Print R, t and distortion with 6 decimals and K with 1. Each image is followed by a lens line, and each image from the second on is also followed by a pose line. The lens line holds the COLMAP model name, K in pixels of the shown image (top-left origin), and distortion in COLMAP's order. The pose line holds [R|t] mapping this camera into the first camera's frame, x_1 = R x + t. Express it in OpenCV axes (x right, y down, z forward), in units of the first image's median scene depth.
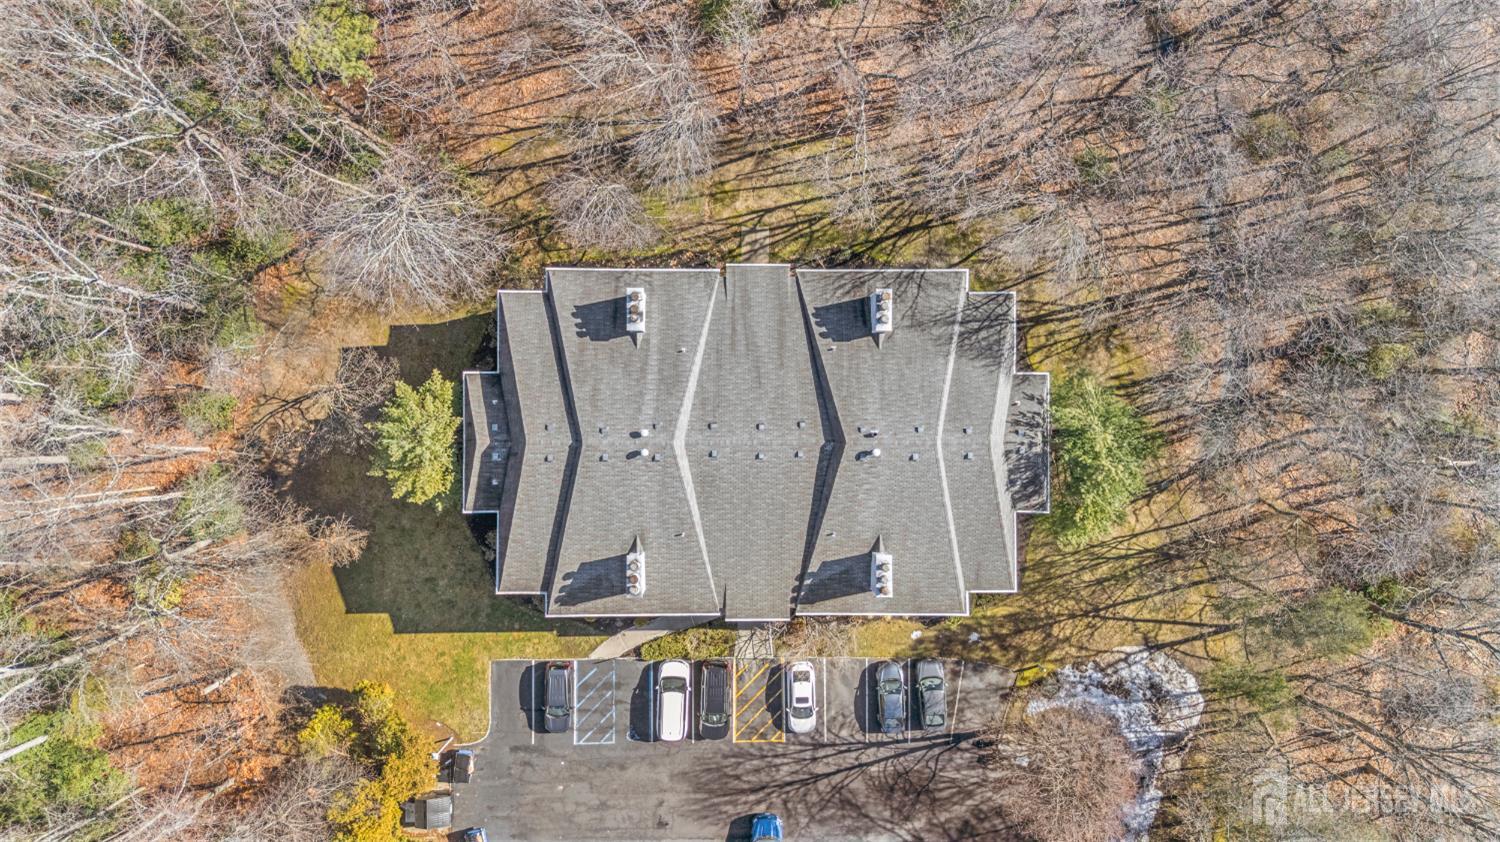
lens RADIAL K [[1107.3, 0, 750.0], [0, 1107.3, 421.0], [0, 0, 1]] dist [0.054612, 0.000102]
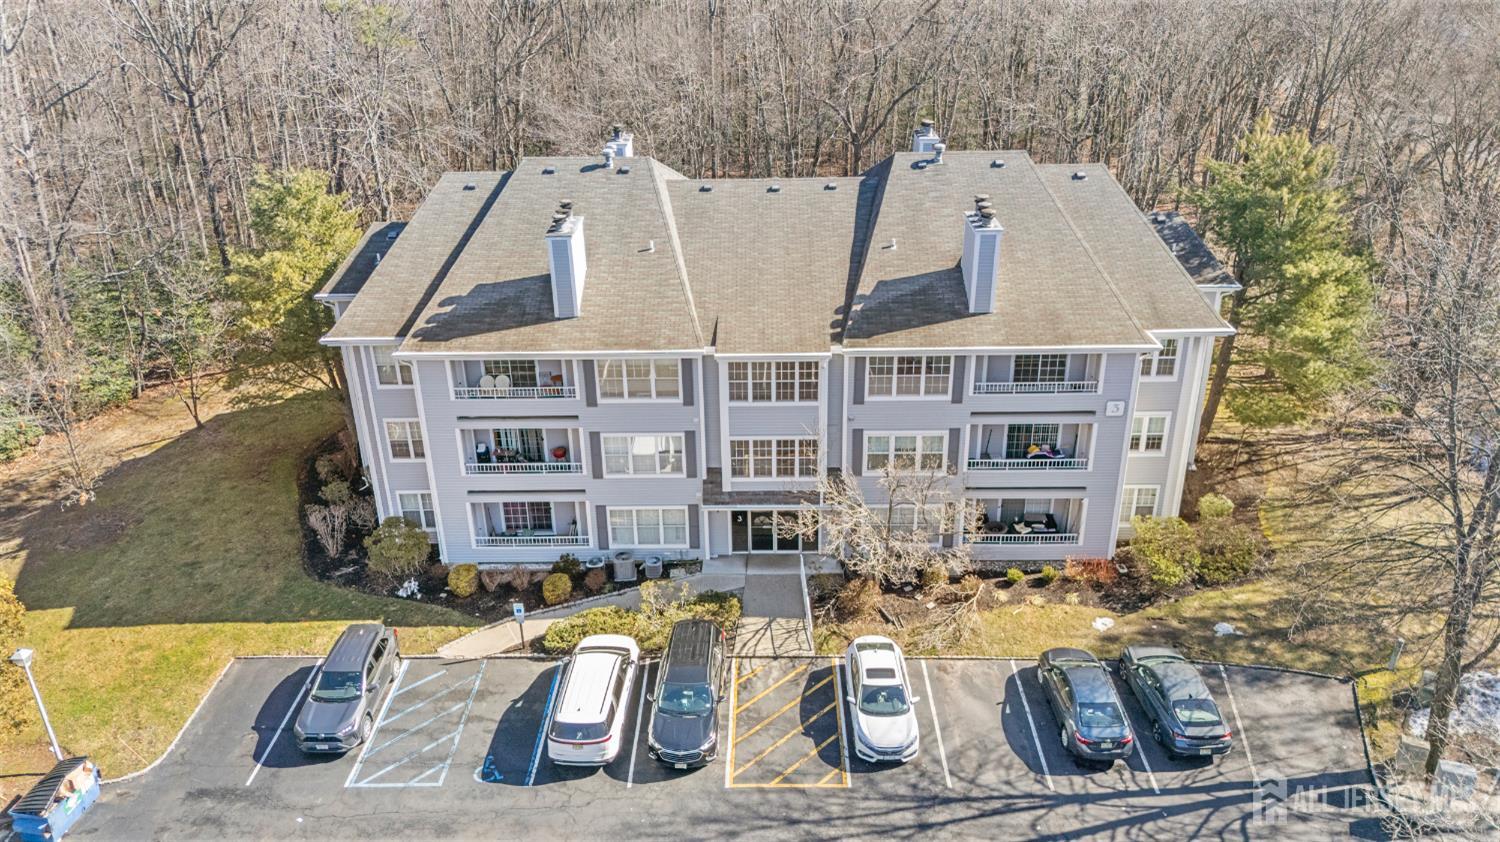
lens RADIAL K [[1118.9, 0, 750.0], [0, 1118.9, 421.0], [0, 0, 1]] dist [0.039033, -0.001697]
pose [[0.999141, -0.026122, -0.032159, 0.011342], [-0.018067, 0.423793, -0.905579, 0.613350], [0.037284, 0.905382, 0.422957, 0.703385]]
